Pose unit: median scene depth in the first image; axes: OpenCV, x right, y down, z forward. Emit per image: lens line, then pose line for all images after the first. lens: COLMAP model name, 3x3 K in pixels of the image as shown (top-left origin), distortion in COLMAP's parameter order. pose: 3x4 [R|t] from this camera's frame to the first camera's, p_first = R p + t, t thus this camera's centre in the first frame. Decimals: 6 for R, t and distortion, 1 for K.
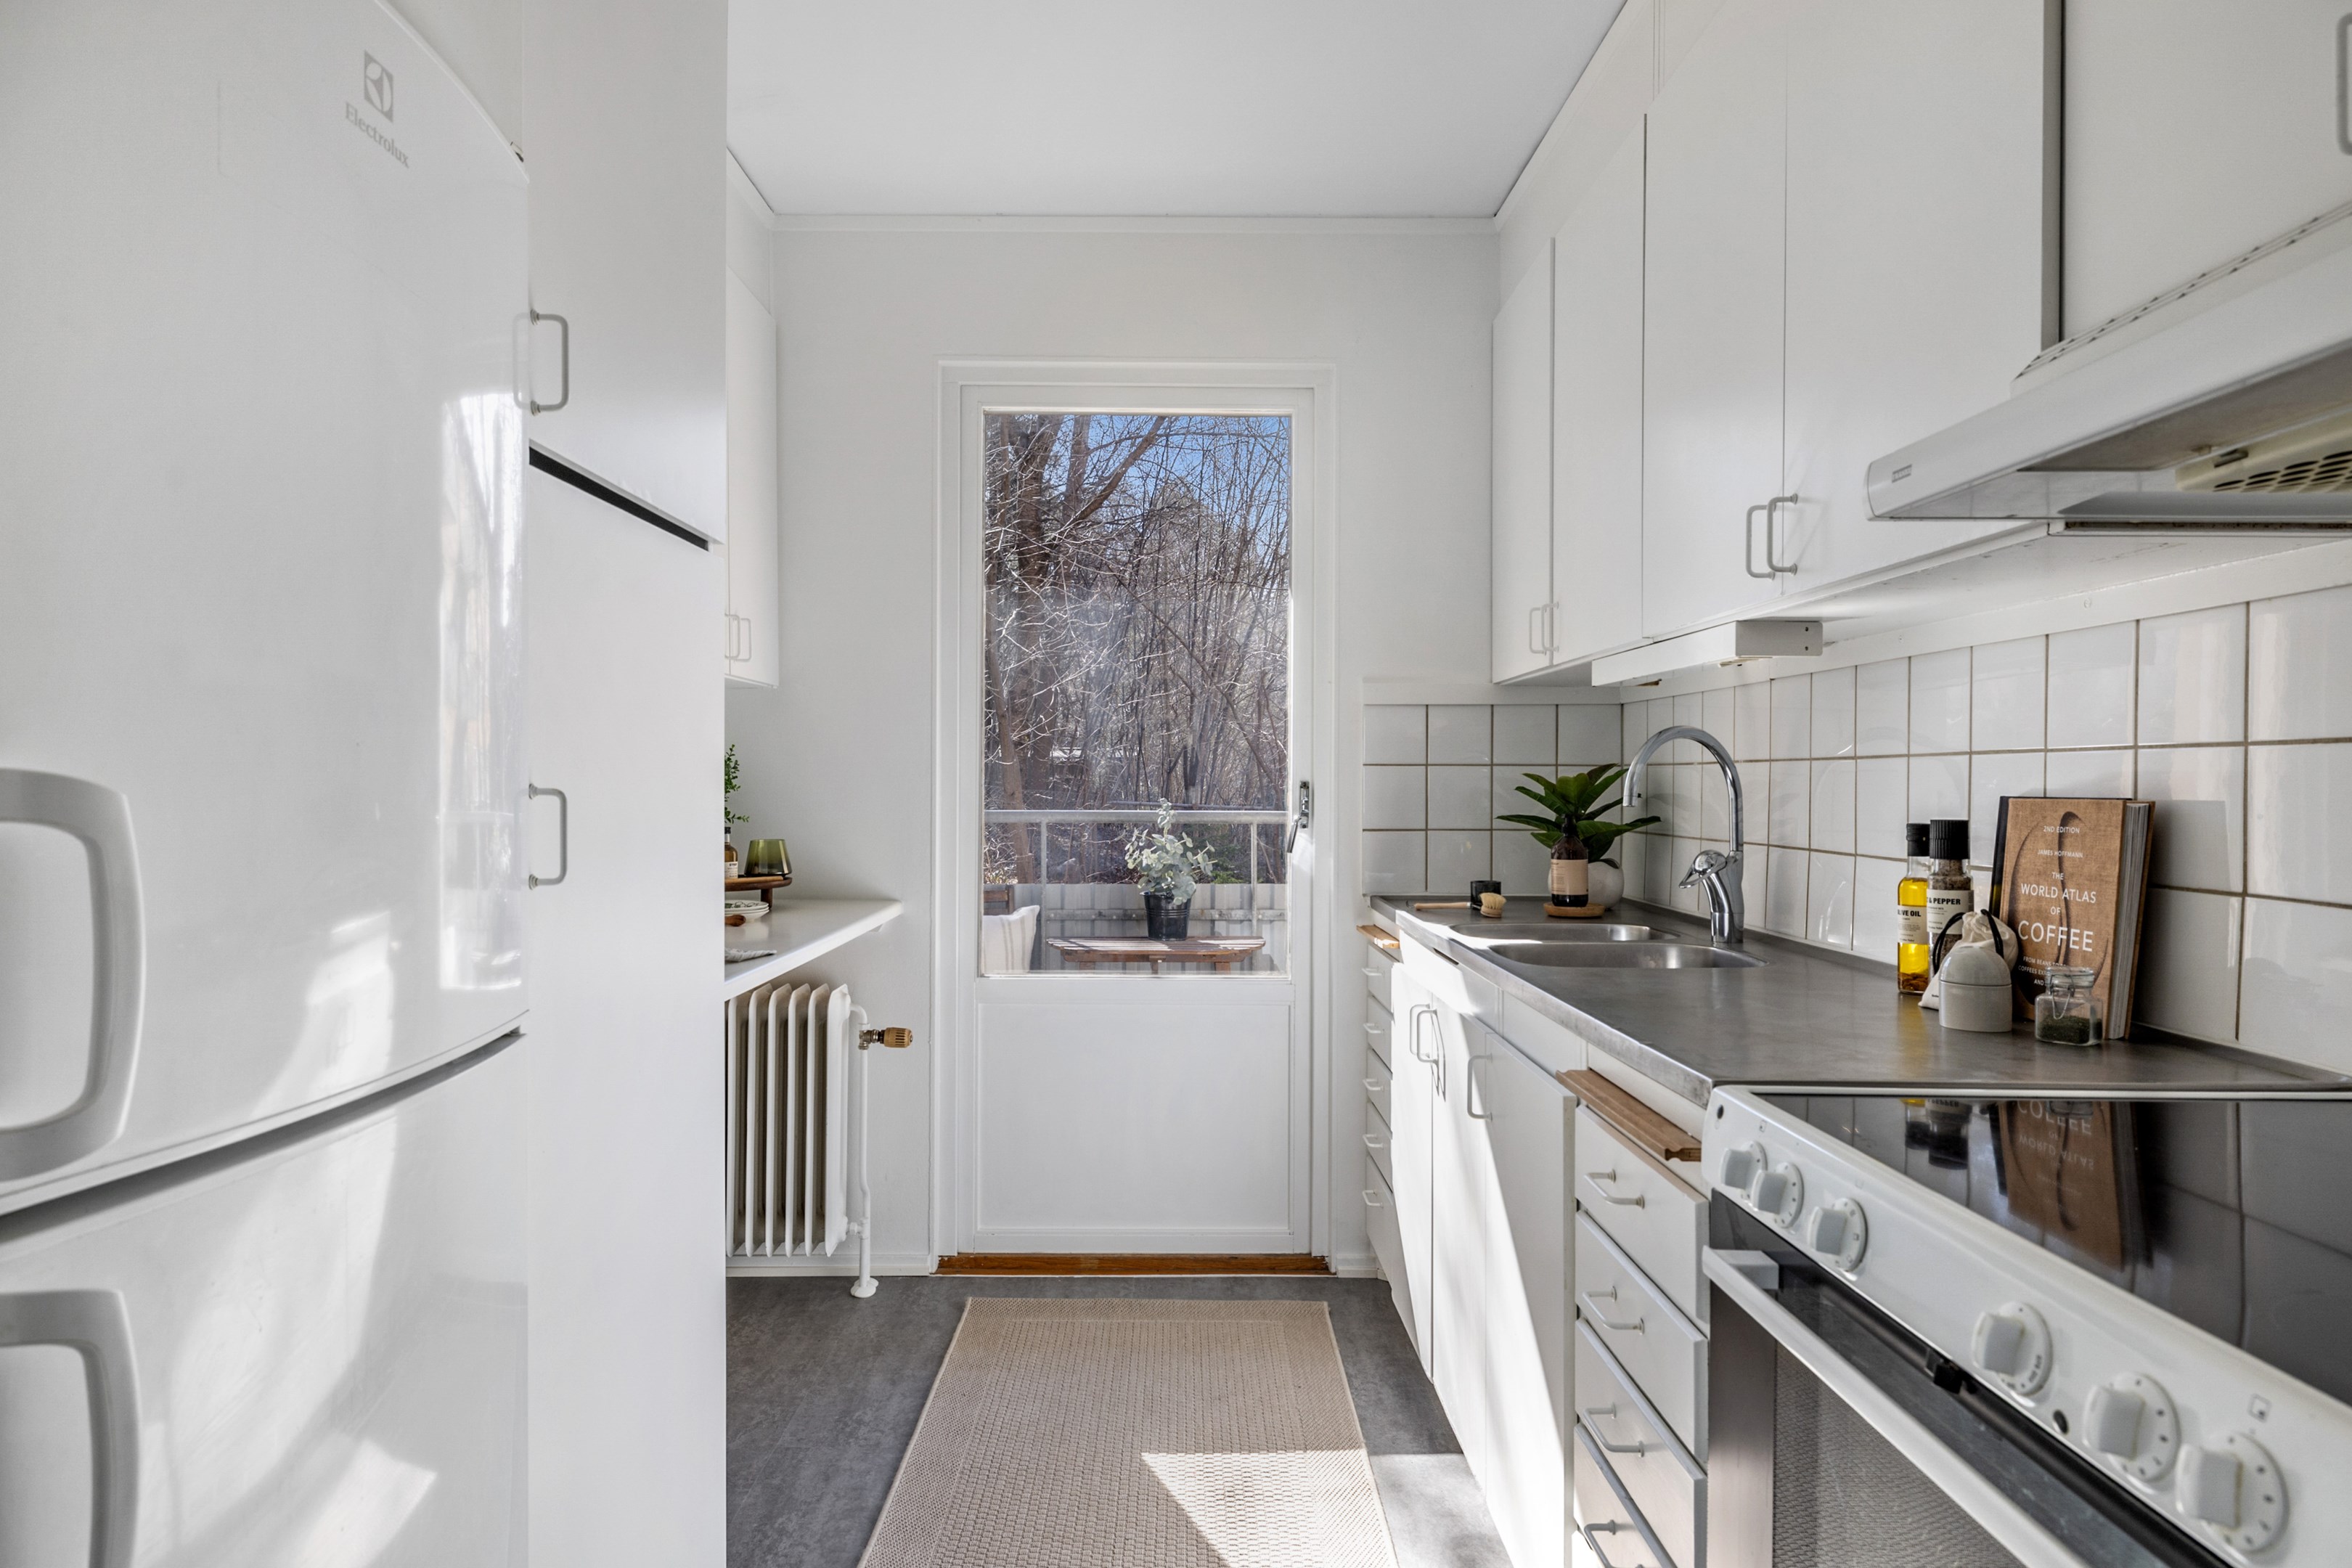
lens RADIAL K [[1338.9, 0, 1176.0], [0, 1338.9, 784.0], [0, 0, 1]] dist [0.003504, 0.000946]
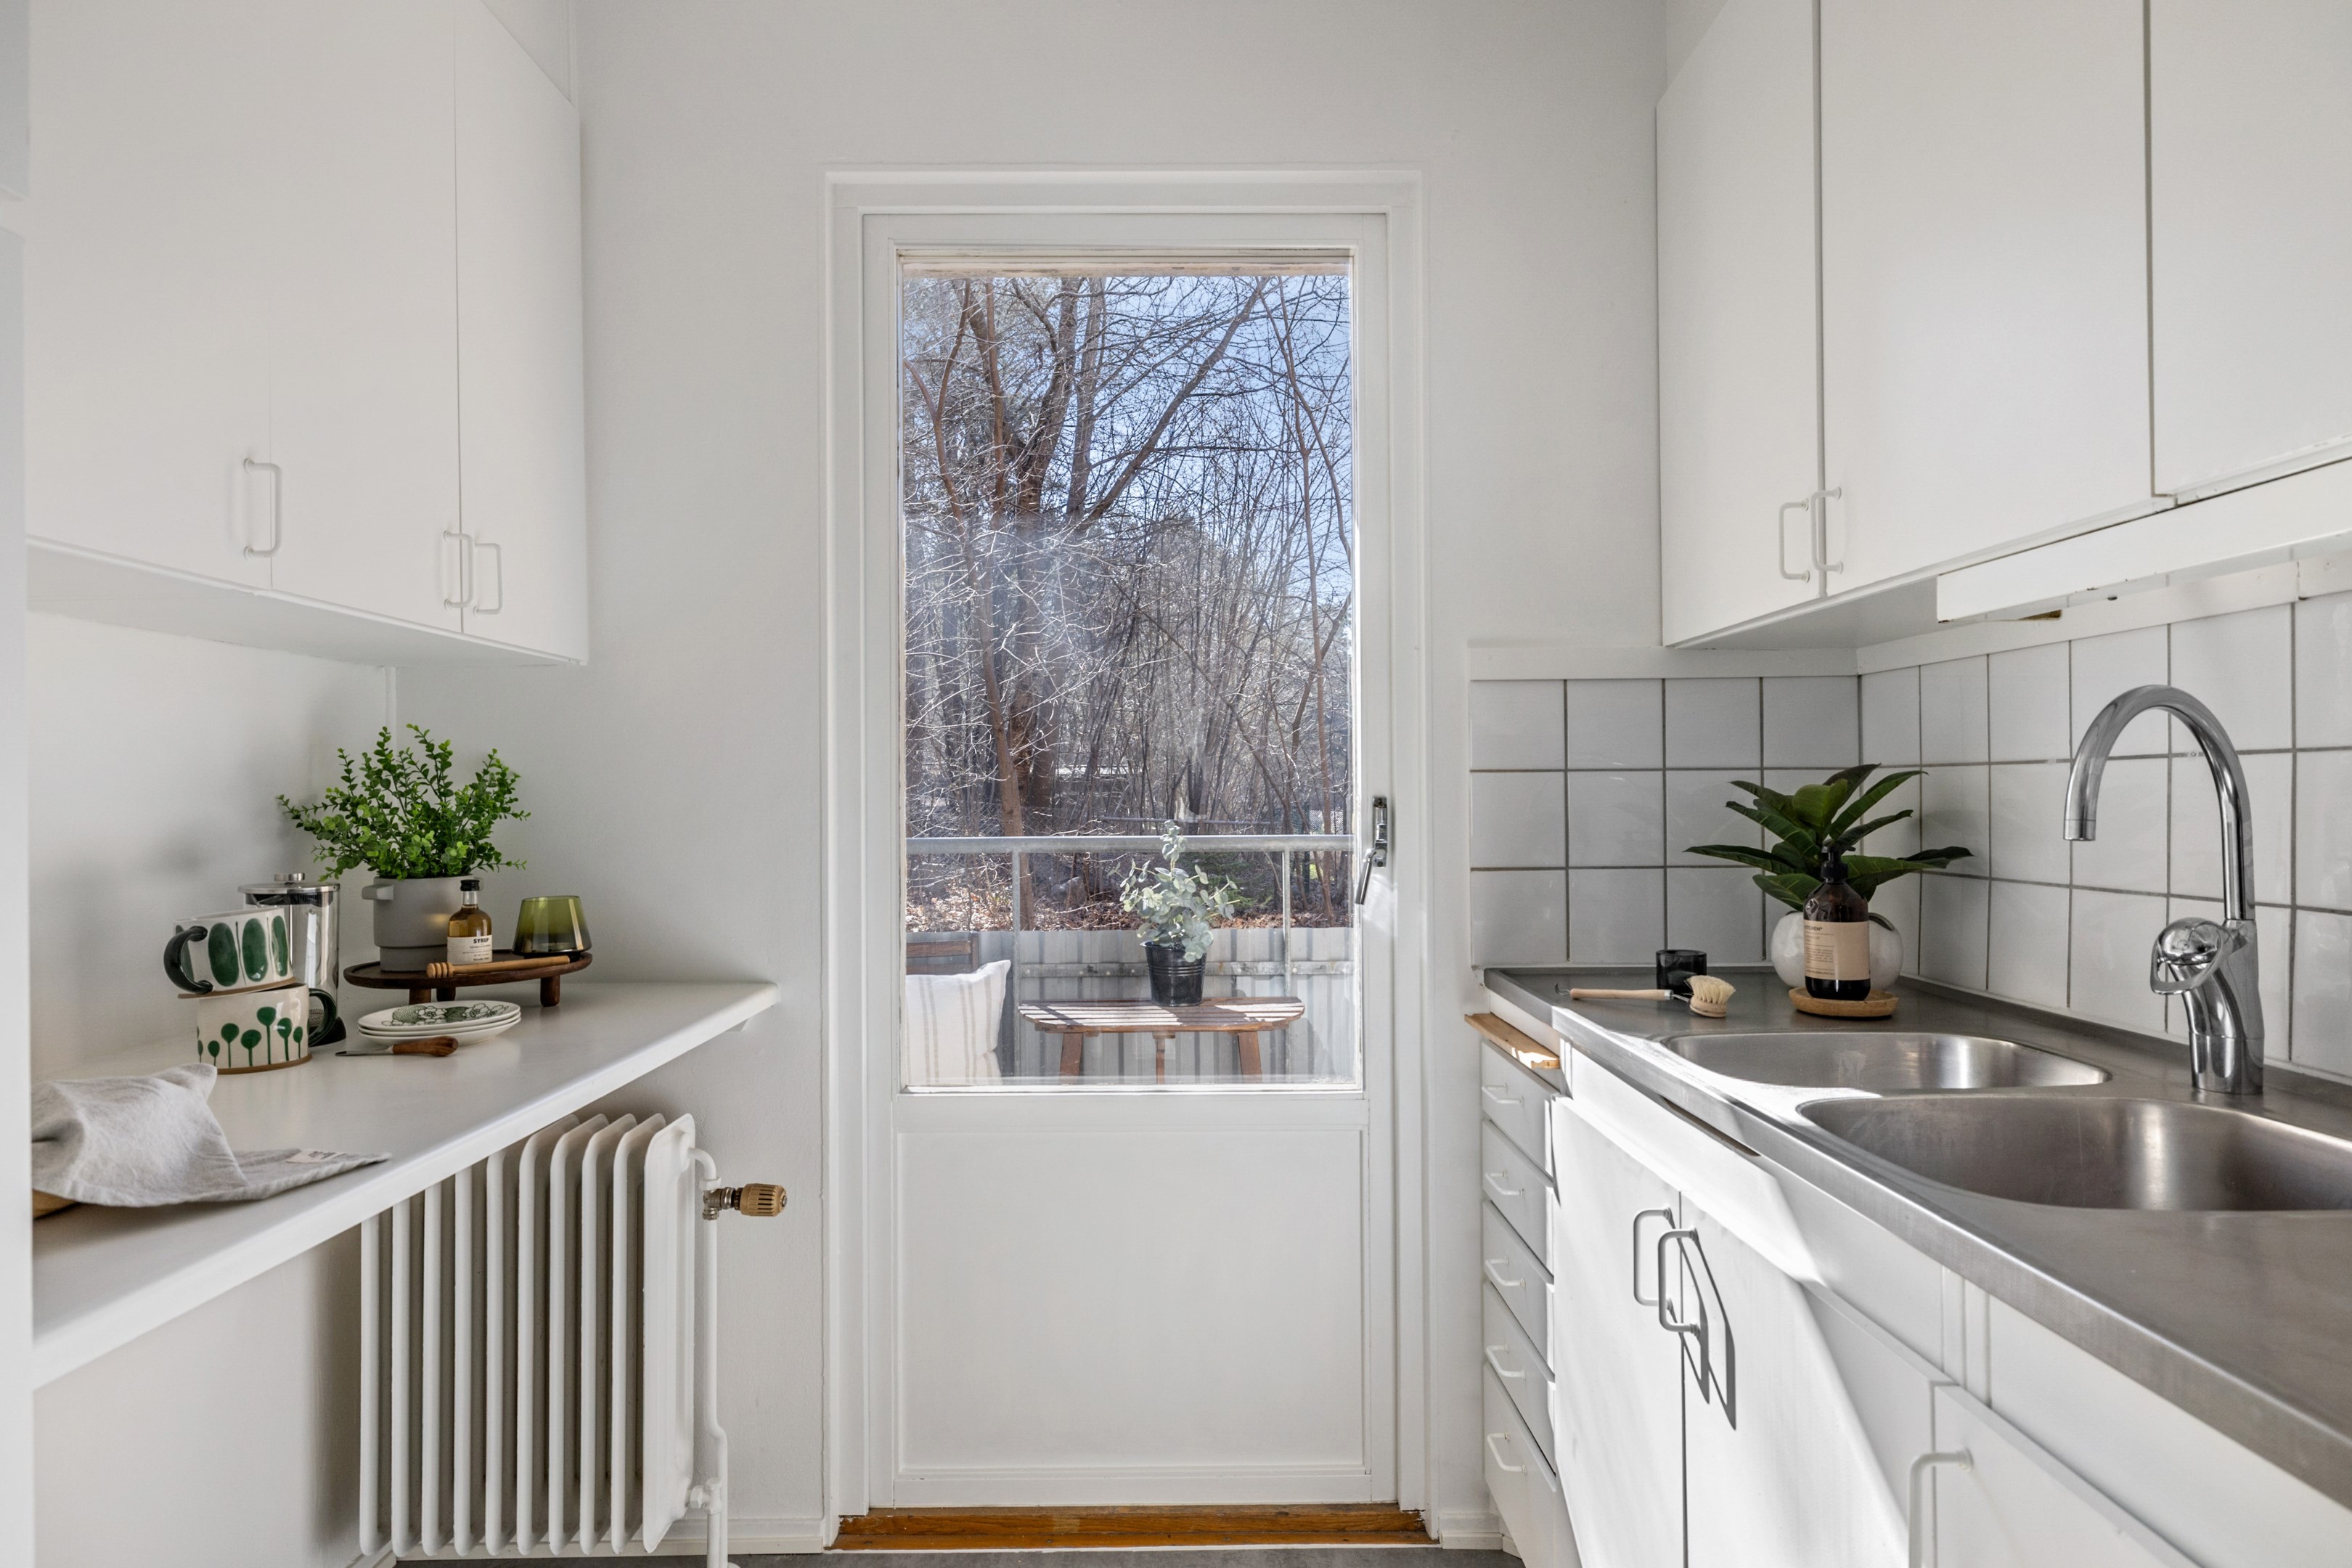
lens RADIAL K [[1275.1, 0, 1176.0], [0, 1275.1, 784.0], [0, 0, 1]] dist [0.000588, 0.000040]
pose [[0.999940, -0.010533, -0.003086, -0.004155], [0.010496, 0.999874, -0.011878, -0.001849], [0.003211, 0.011845, 0.999925, 0.362374]]
